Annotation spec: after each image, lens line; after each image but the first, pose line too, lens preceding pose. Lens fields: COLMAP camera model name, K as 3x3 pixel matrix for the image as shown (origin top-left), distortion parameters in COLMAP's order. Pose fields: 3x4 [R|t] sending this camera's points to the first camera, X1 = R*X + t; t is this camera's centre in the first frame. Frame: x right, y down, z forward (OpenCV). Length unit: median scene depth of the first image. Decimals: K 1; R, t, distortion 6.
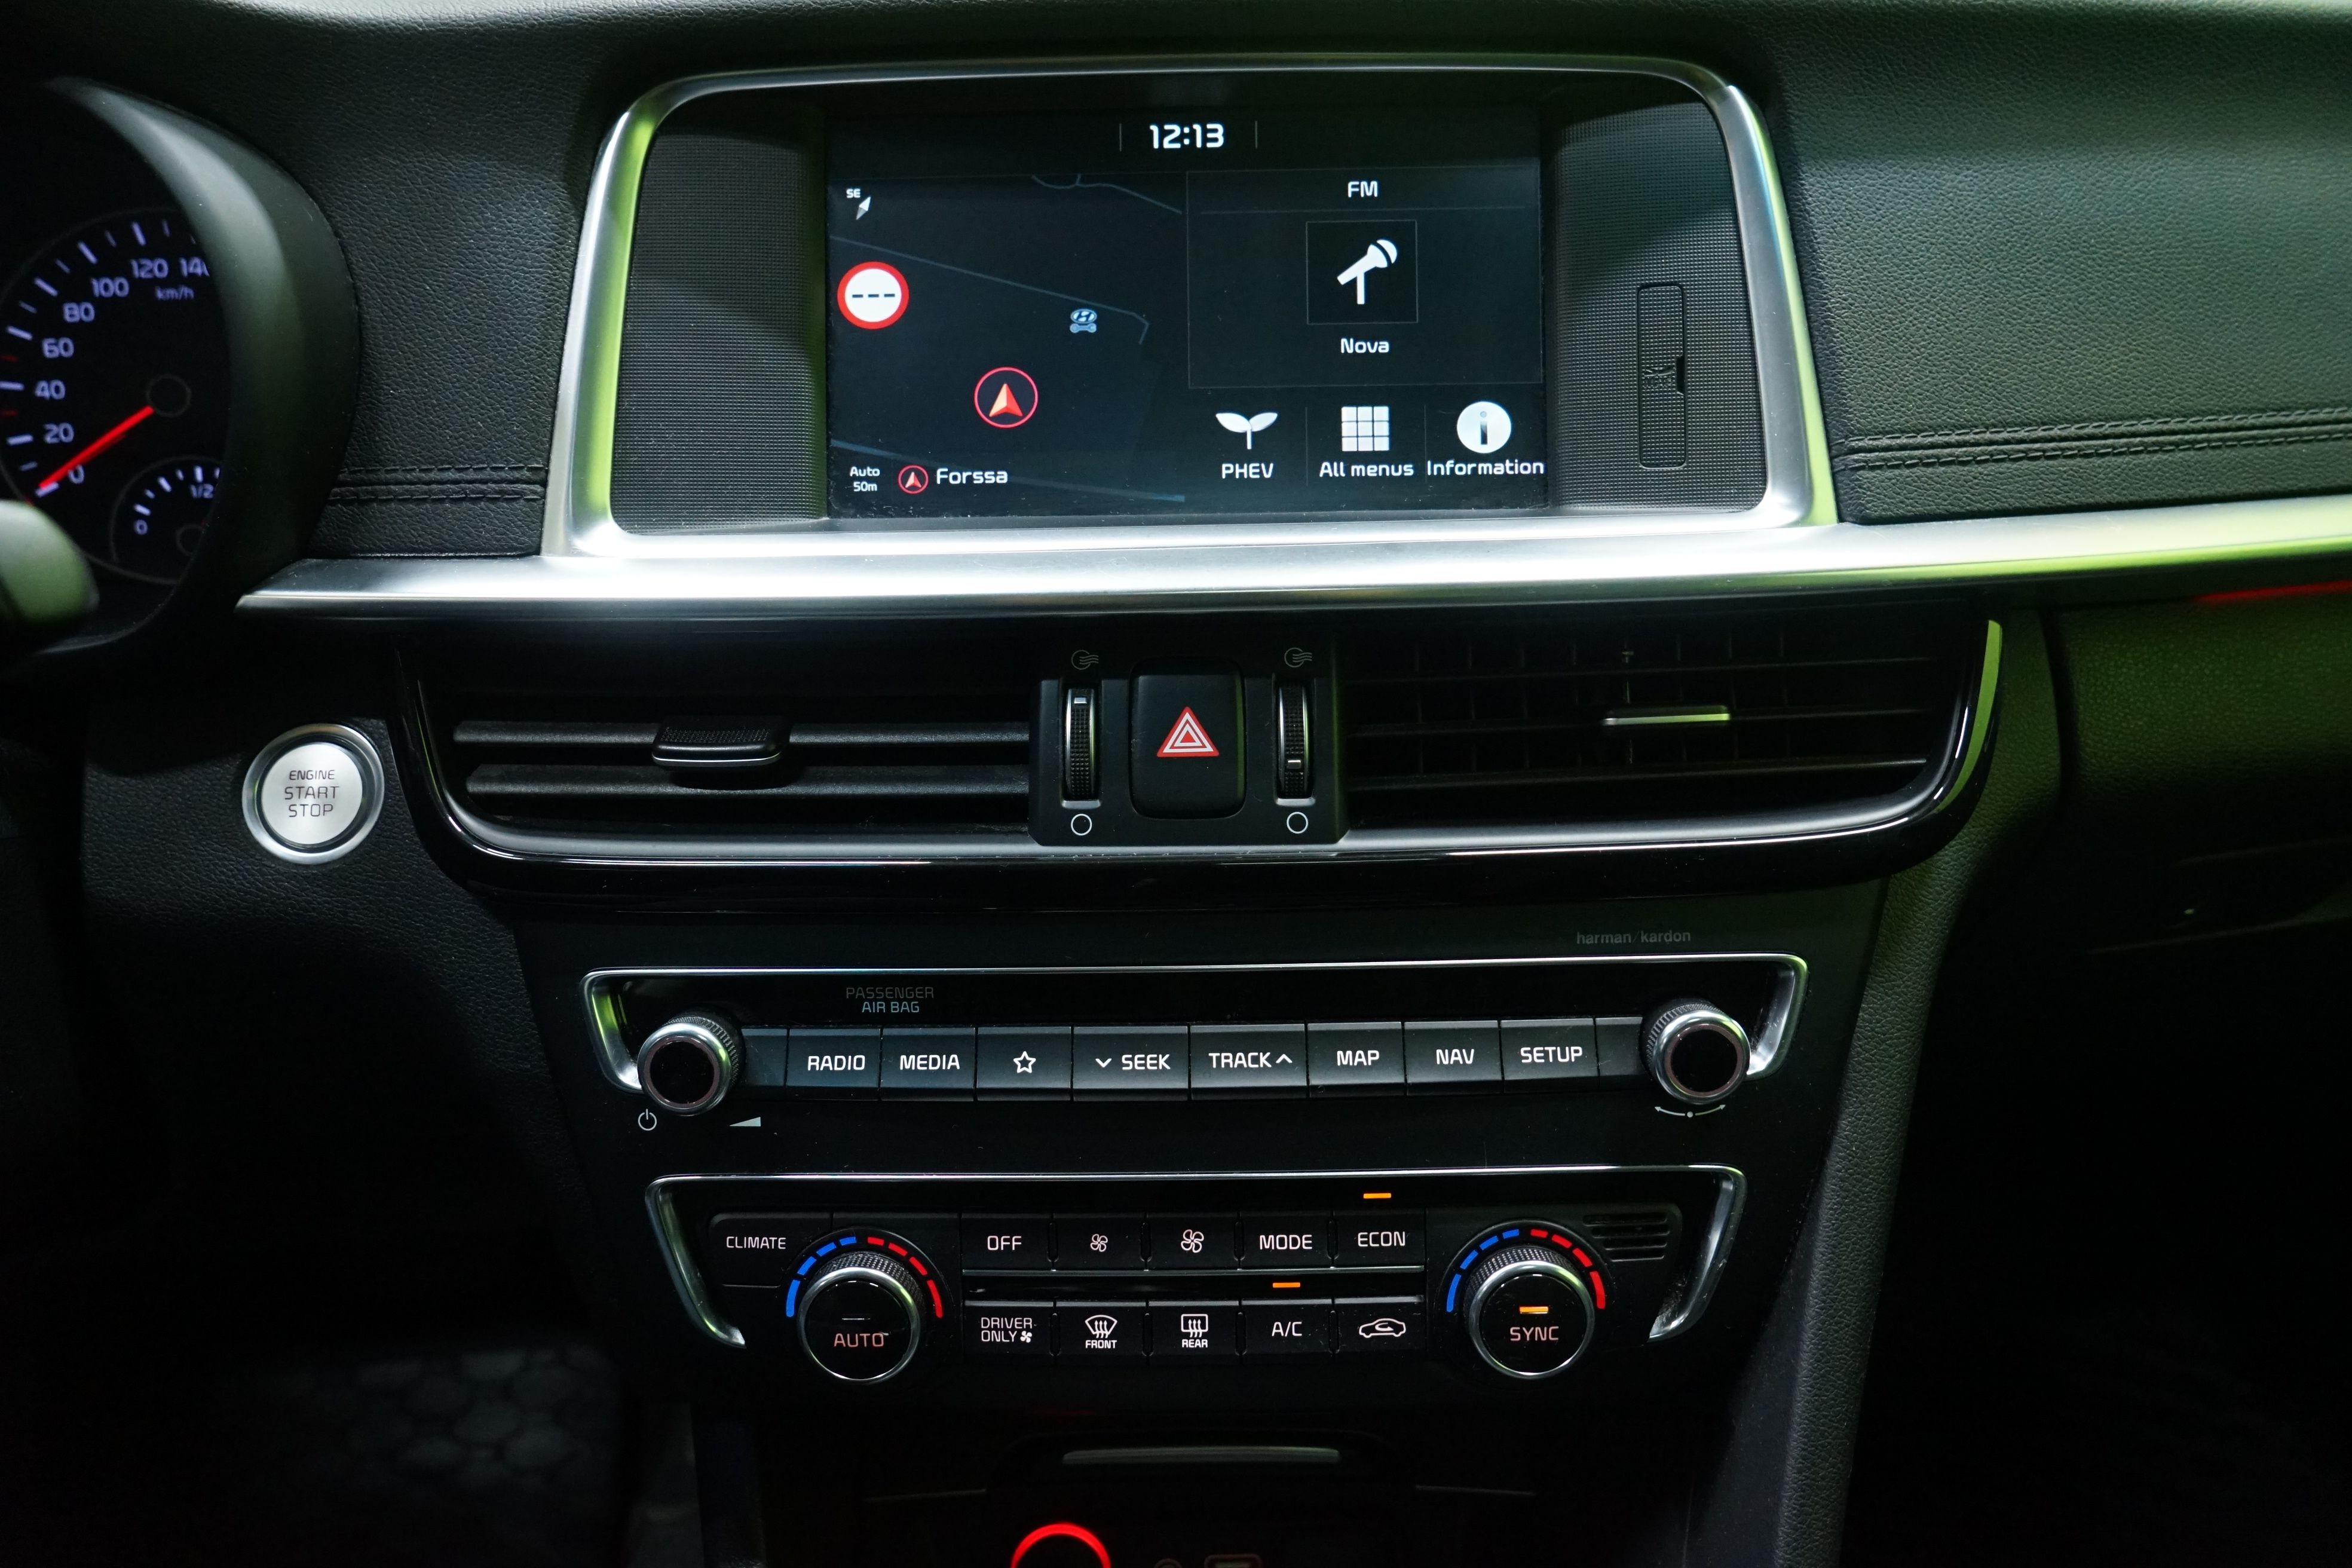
lens RADIAL K [[1557.4, 0, 1176.0], [0, 1557.4, 784.0], [0, 0, 1]] dist [-0.032737, 0.018686]
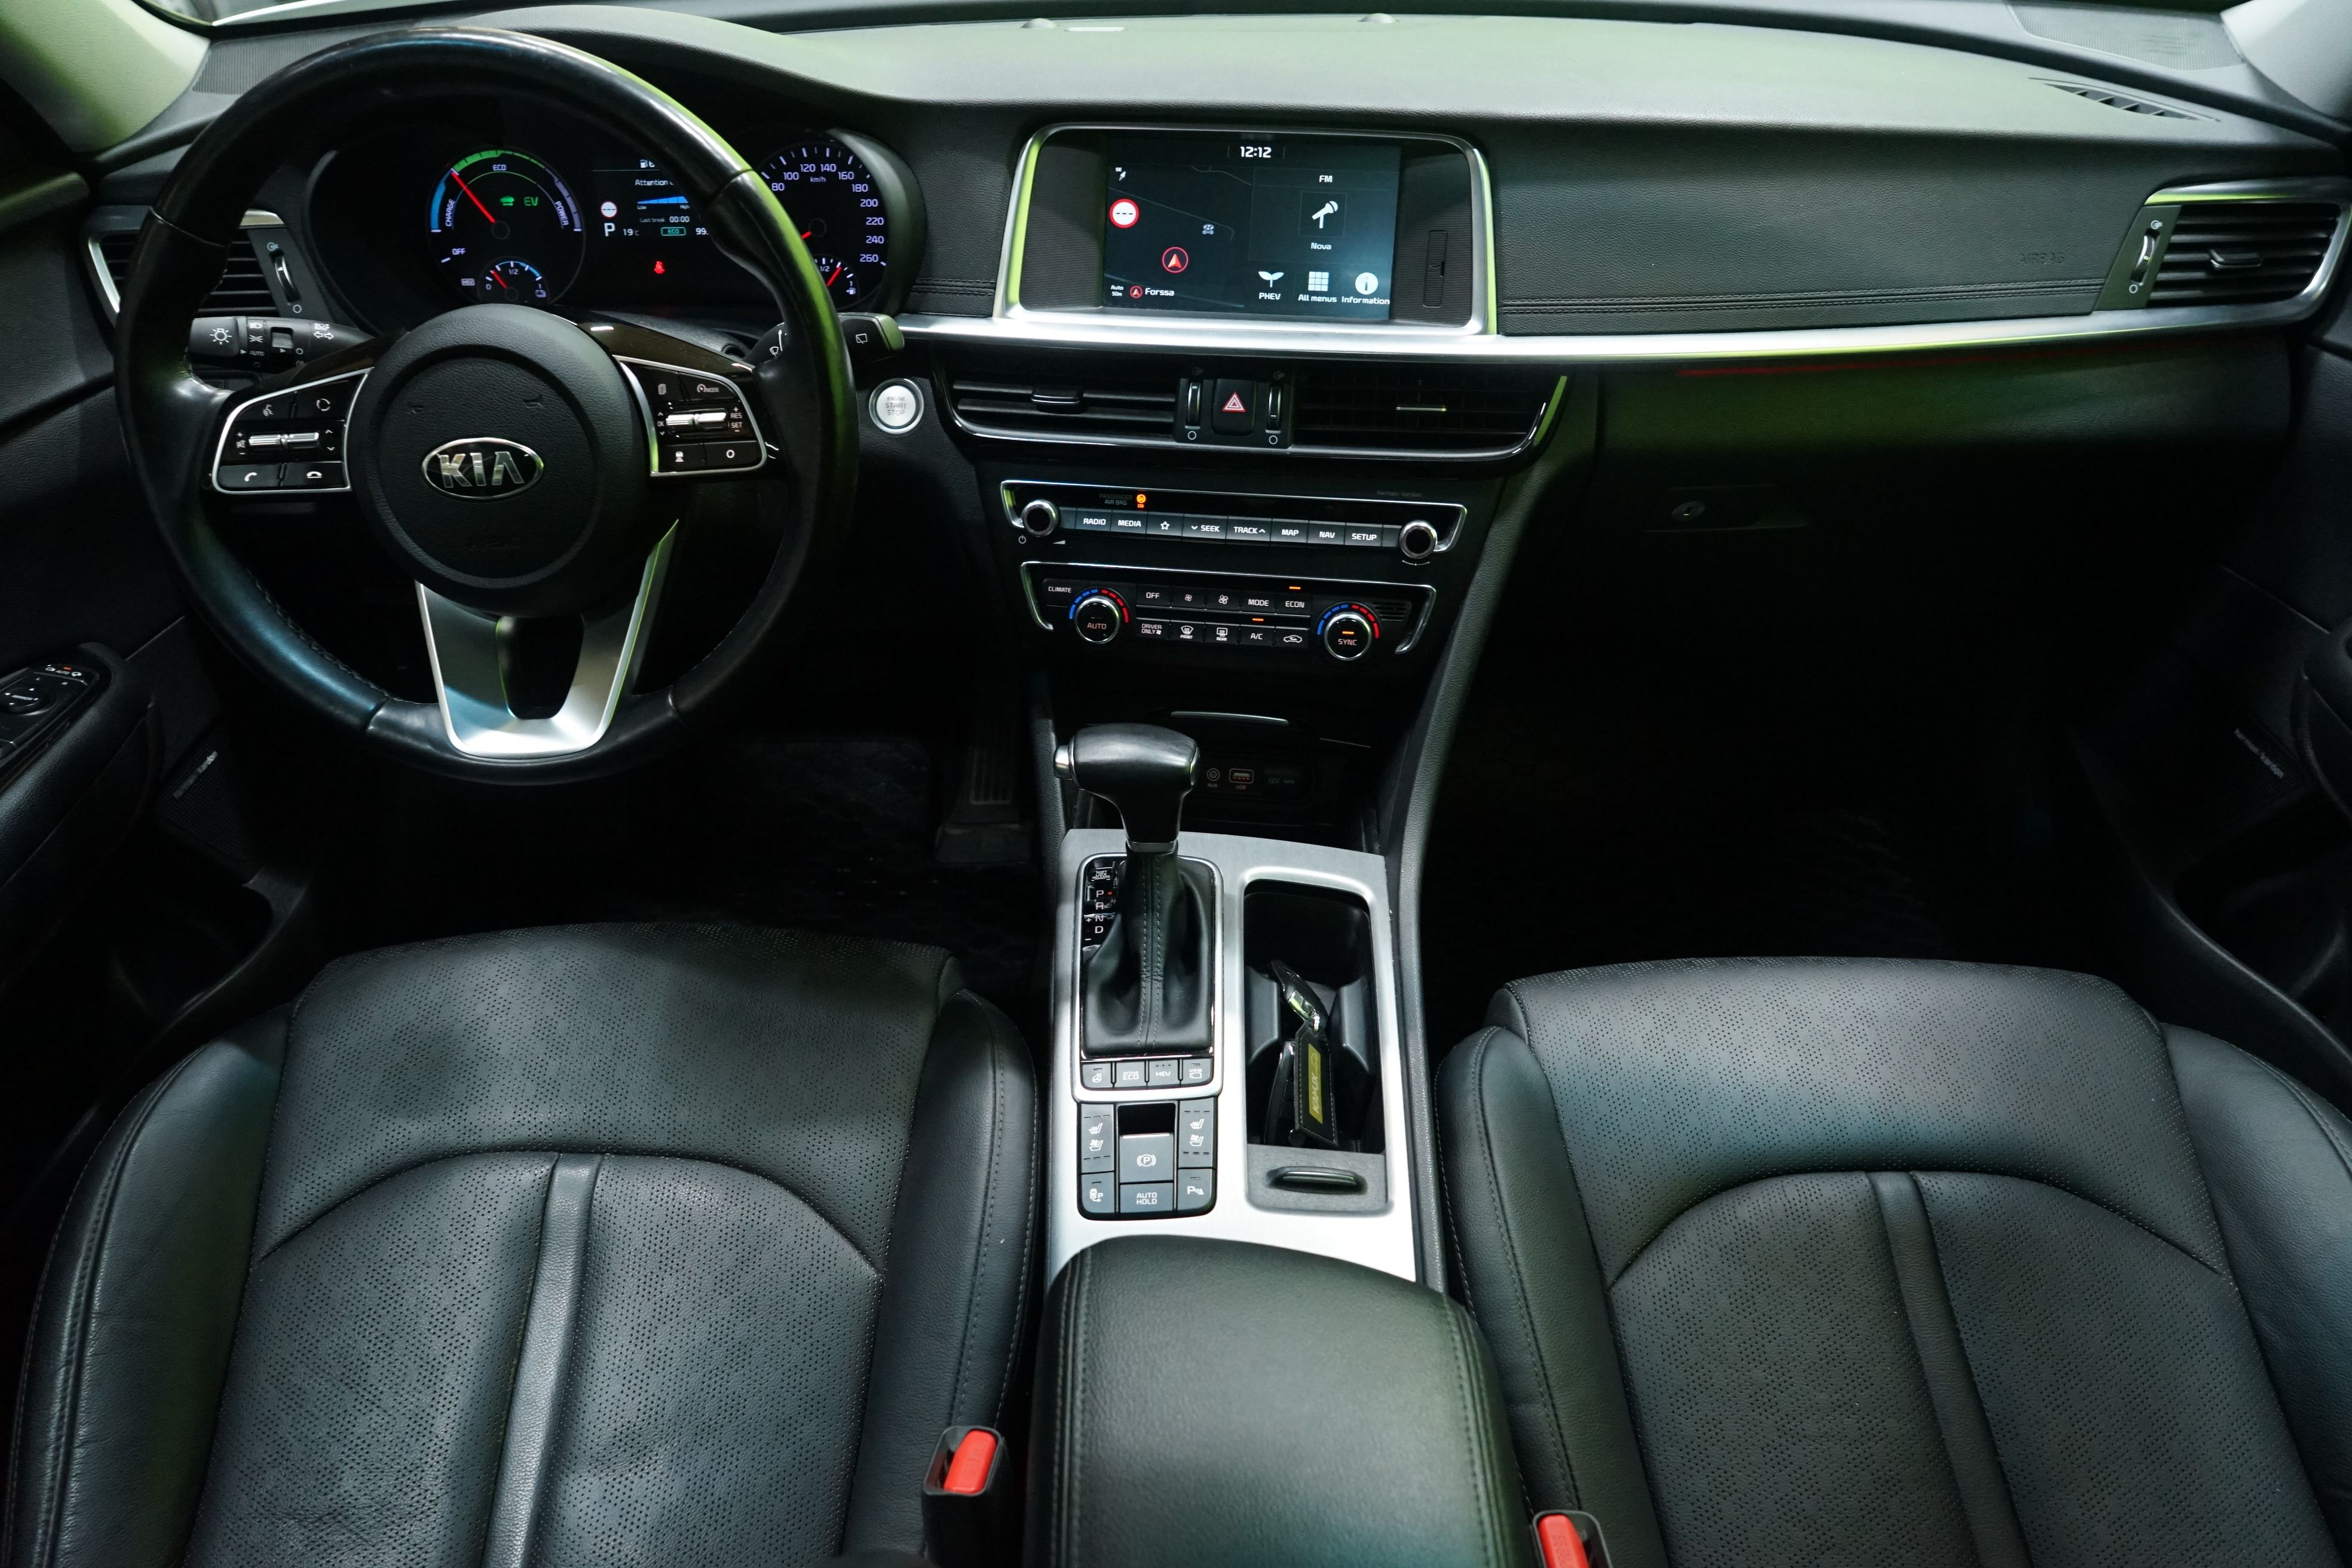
lens RADIAL K [[1557.4, 0, 1176.0], [0, 1557.4, 784.0], [0, 0, 1]] dist [-0.032737, 0.018686]
pose [[0.991322, 0.086800, -0.098720, 0.218282], [-0.065686, 0.977601, 0.199952, 0.076703], [0.113865, -0.191732, 0.974820, -1.643208]]
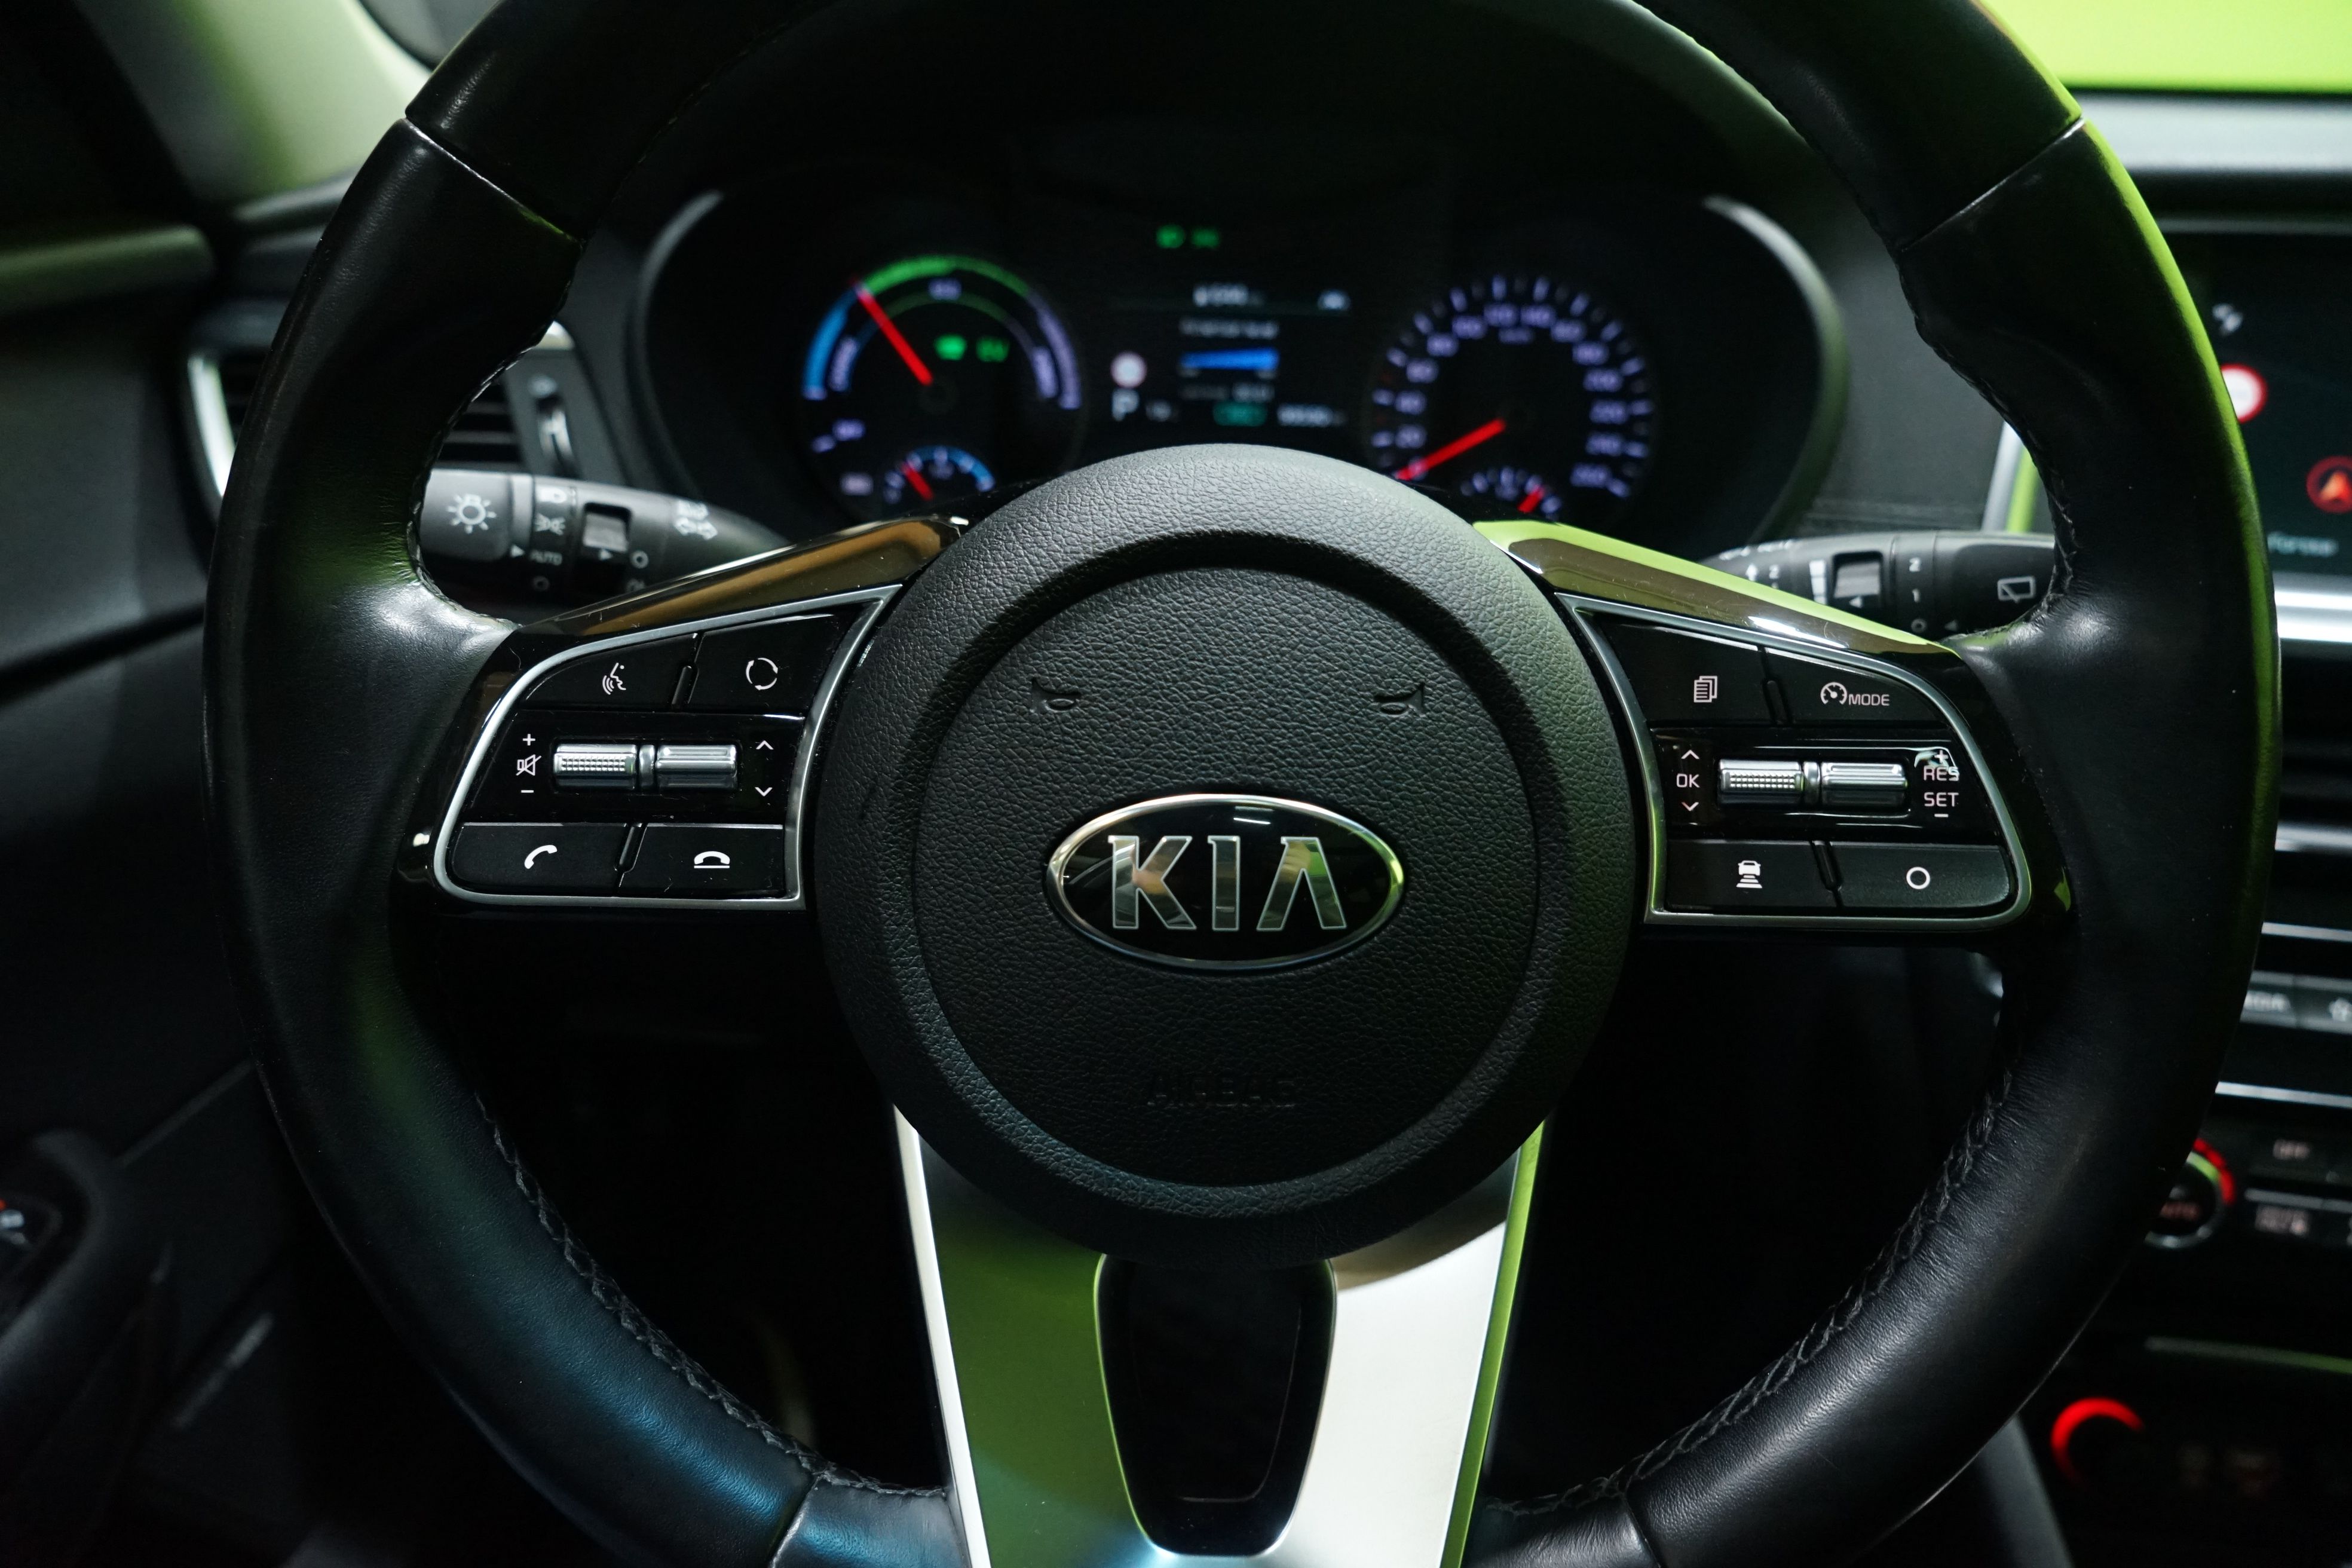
lens RADIAL K [[1557.4, 0, 1176.0], [0, 1557.4, 784.0], [0, 0, 1]] dist [-0.032737, 0.018686]
pose [[0.985690, 0.108403, -0.129092, -0.881541], [-0.109525, 0.993983, -0.001603, 0.099102], [0.128142, 0.015719, 0.991631, -0.364427]]
